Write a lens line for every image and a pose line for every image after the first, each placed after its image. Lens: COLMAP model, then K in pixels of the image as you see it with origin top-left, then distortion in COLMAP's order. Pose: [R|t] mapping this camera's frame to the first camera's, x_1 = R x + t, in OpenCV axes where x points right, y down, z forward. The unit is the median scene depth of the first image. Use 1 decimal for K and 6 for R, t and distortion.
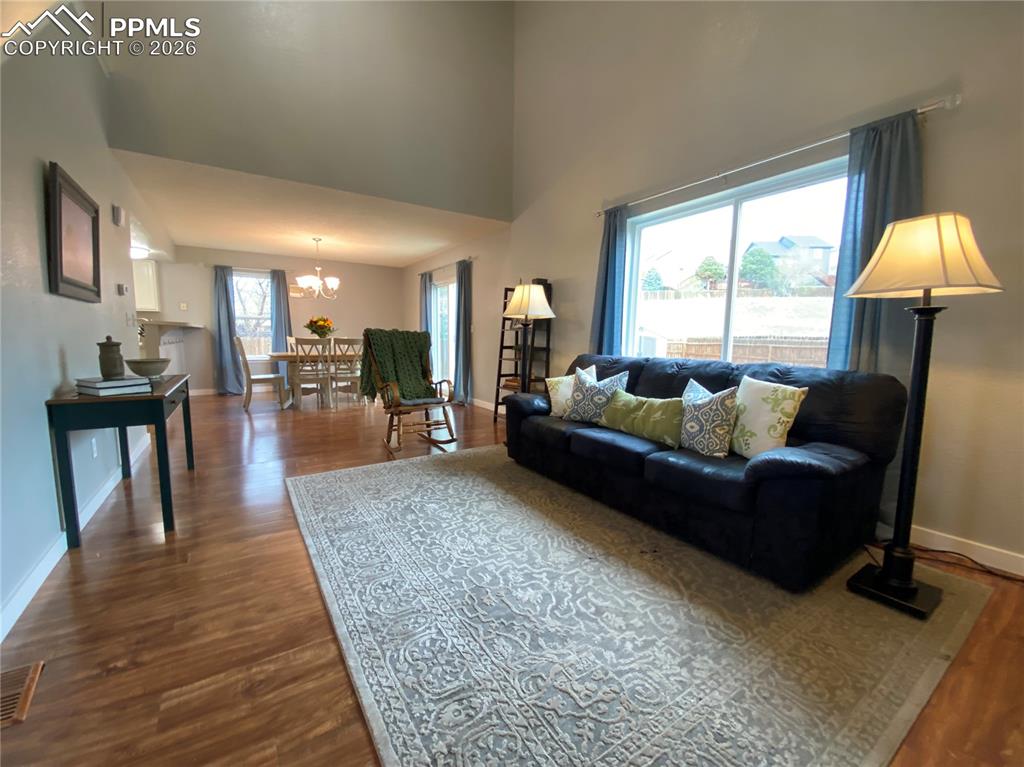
lens RADIAL K [[414.7, 0, 512.0], [0, 414.7, 383.5], [0, 0, 1]] dist [0.045623, -0.032469]
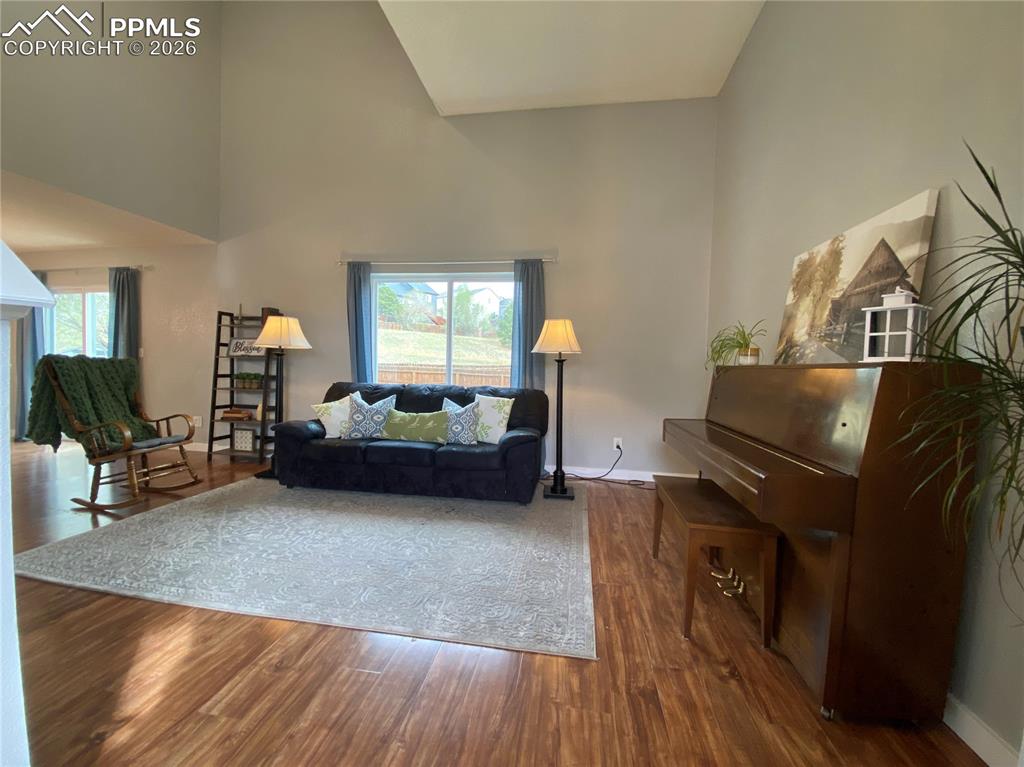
lens RADIAL K [[414.7, 0, 512.0], [0, 414.7, 383.5], [0, 0, 1]] dist [0.045623, -0.032469]
pose [[0.674041, -0.024593, 0.738285, -0.555081], [0.067324, 0.997331, -0.028243, -0.004172], [-0.735620, 0.068741, 0.673898, -0.194757]]
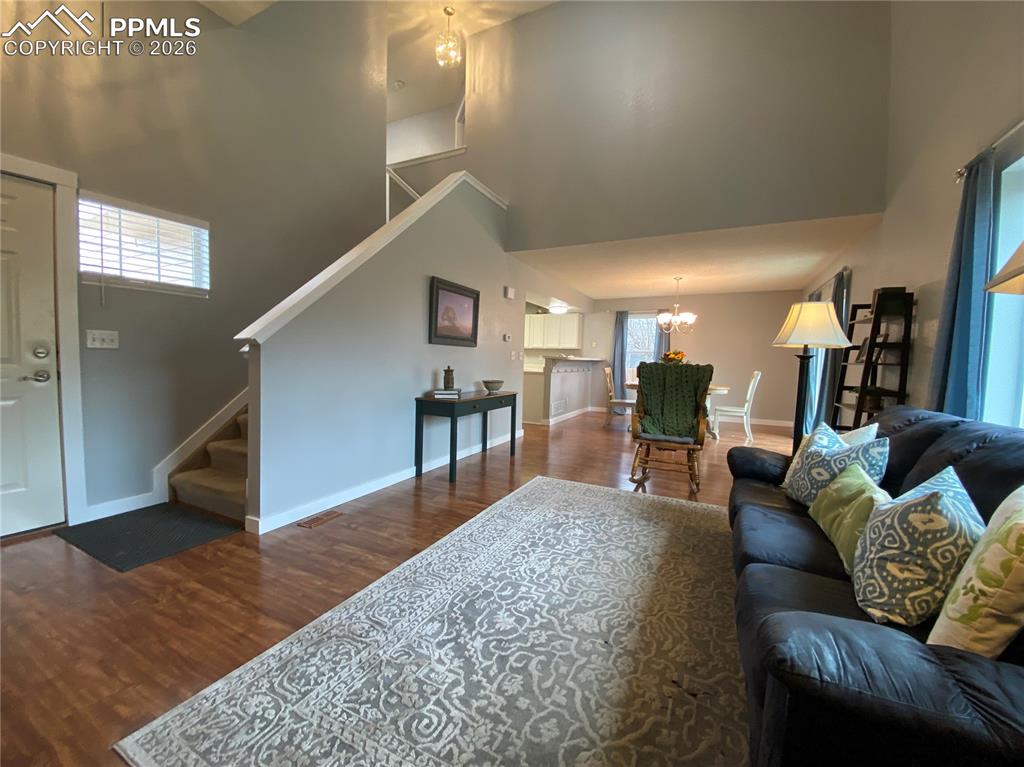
lens RADIAL K [[419.2, 0, 512.0], [0, 419.2, 383.5], [0, 0, 1]] dist [0.032929, -0.025385]
pose [[0.501728, 0.054662, -0.863297, 0.663473], [-0.119205, 0.992849, -0.006414, -0.050477], [0.856772, 0.106127, 0.504656, 0.311178]]
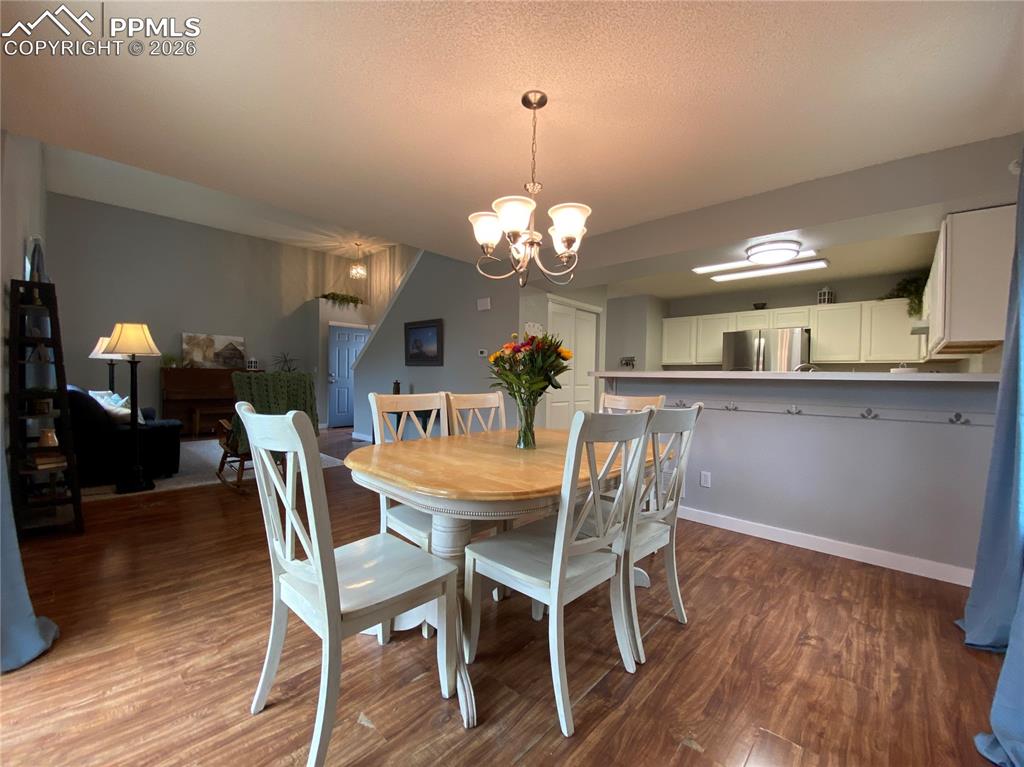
lens RADIAL K [[416.9, 0, 523.2], [0, 416.9, 381.9], [0, 0, 1]] dist [-0.000877, -0.019198]
pose [[-0.968305, -0.028126, -0.248181, -1.001850], [-0.059559, 0.990977, 0.120070, -0.429264], [0.242565, 0.131046, -0.961244, 3.476516]]
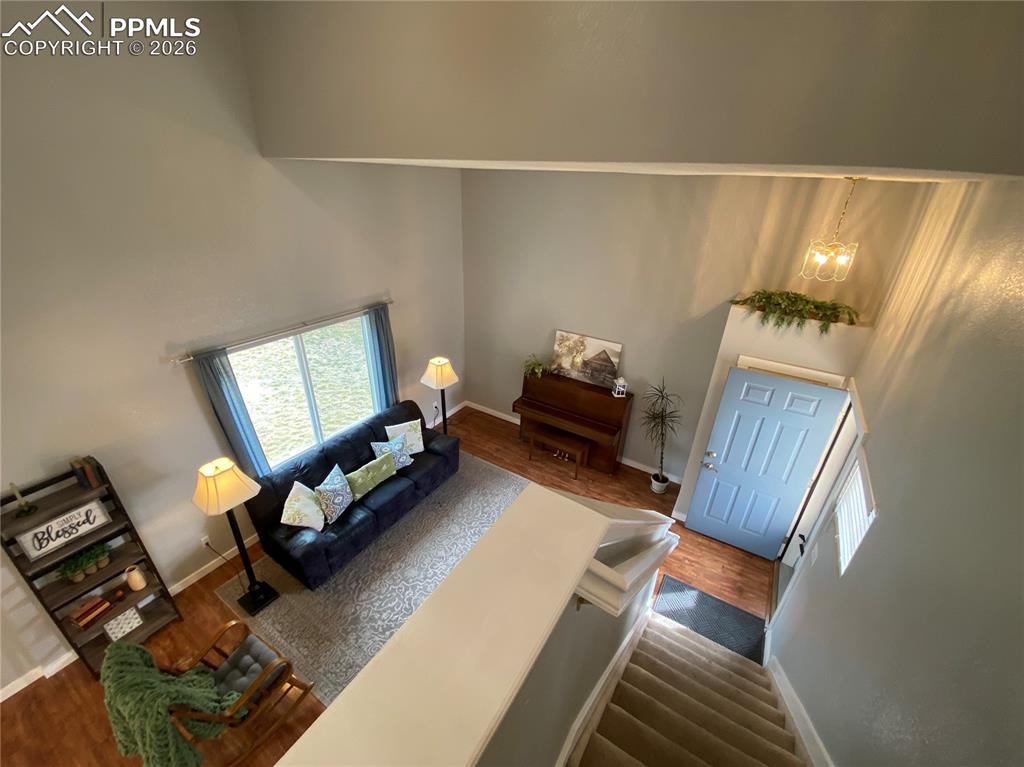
lens RADIAL K [[414.7, 0, 512.0], [0, 414.7, 383.5], [0, 0, 1]] dist [0.045623, -0.032469]
pose [[-0.407139, -0.428448, 0.806642, -1.312891], [0.066839, 0.866809, 0.494141, -1.210776], [-0.910918, 0.255099, -0.324274, 1.073125]]
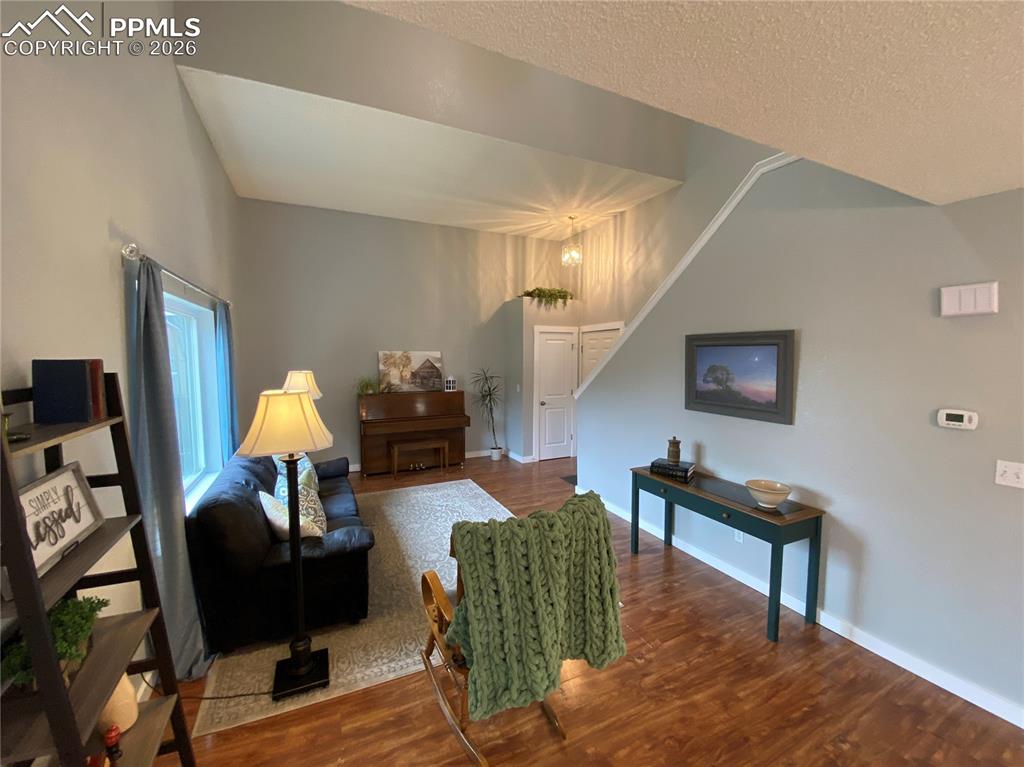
lens RADIAL K [[414.7, 0, 512.0], [0, 414.7, 383.5], [0, 0, 1]] dist [0.045623, -0.032469]
pose [[-0.988633, -0.022639, 0.148638, -0.544171], [0.004958, 0.983153, 0.182719, -0.542523], [-0.150270, 0.181379, -0.971865, 2.369209]]
